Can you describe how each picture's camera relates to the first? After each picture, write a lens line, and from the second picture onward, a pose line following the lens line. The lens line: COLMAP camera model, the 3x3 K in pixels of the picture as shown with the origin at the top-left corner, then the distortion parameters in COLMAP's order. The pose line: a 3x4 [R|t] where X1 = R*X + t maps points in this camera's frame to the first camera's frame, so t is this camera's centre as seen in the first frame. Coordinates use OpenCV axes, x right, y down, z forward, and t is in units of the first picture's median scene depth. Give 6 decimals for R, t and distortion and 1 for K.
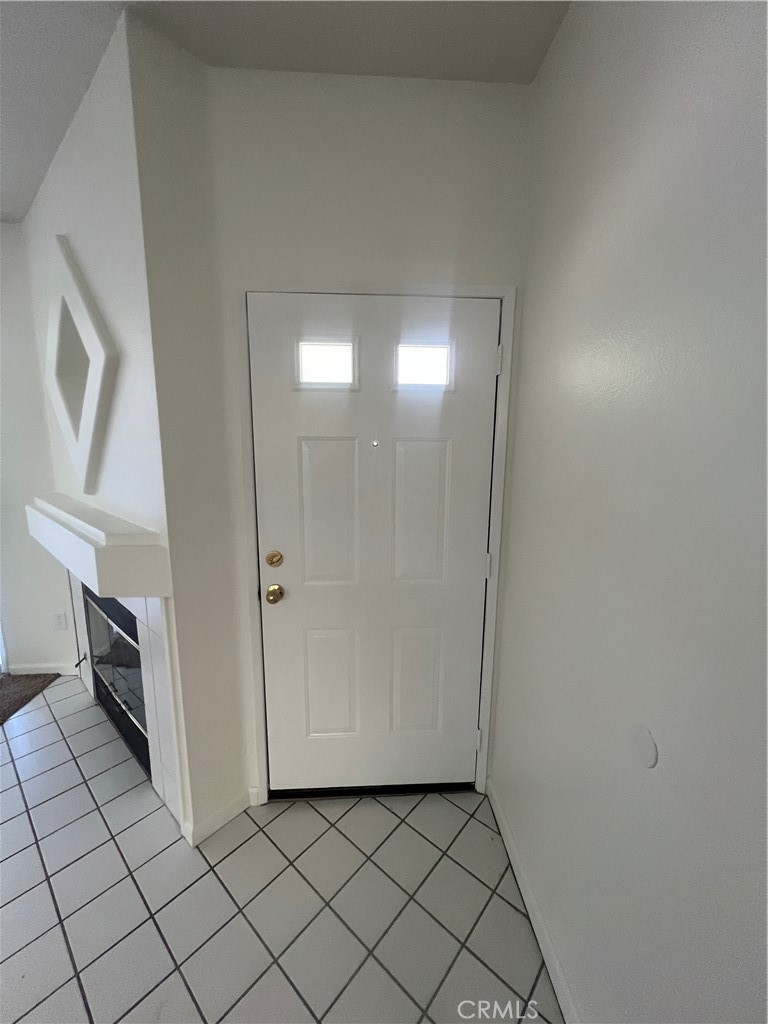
lens RADIAL K [[409.8, 0, 382.6], [0, 409.8, 515.9], [0, 0, 1]] dist [-0.002880, -0.000228]
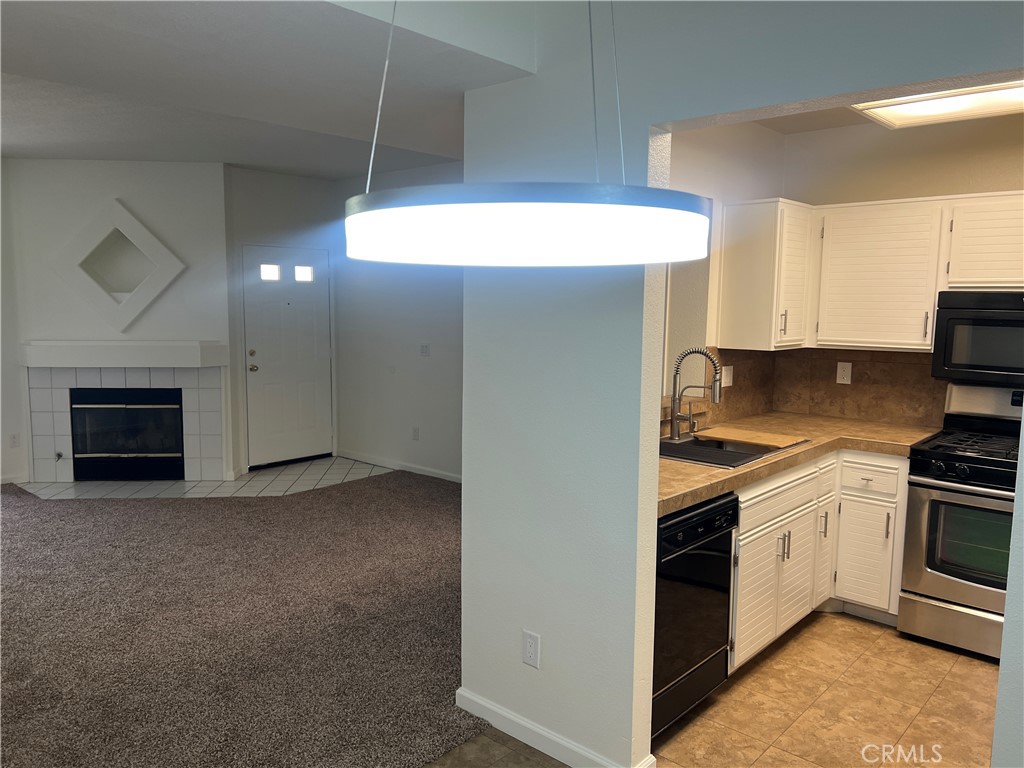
lens RADIAL K [[771.5, 0, 508.0], [0, 771.5, 386.0], [0, 0, 1]] dist [0.040077, -0.047360]
pose [[0.702403, -0.084531, 0.706742, -1.983483], [0.123082, 0.992390, -0.003630, 0.408042], [-0.701057, 0.089537, 0.707462, -2.605764]]
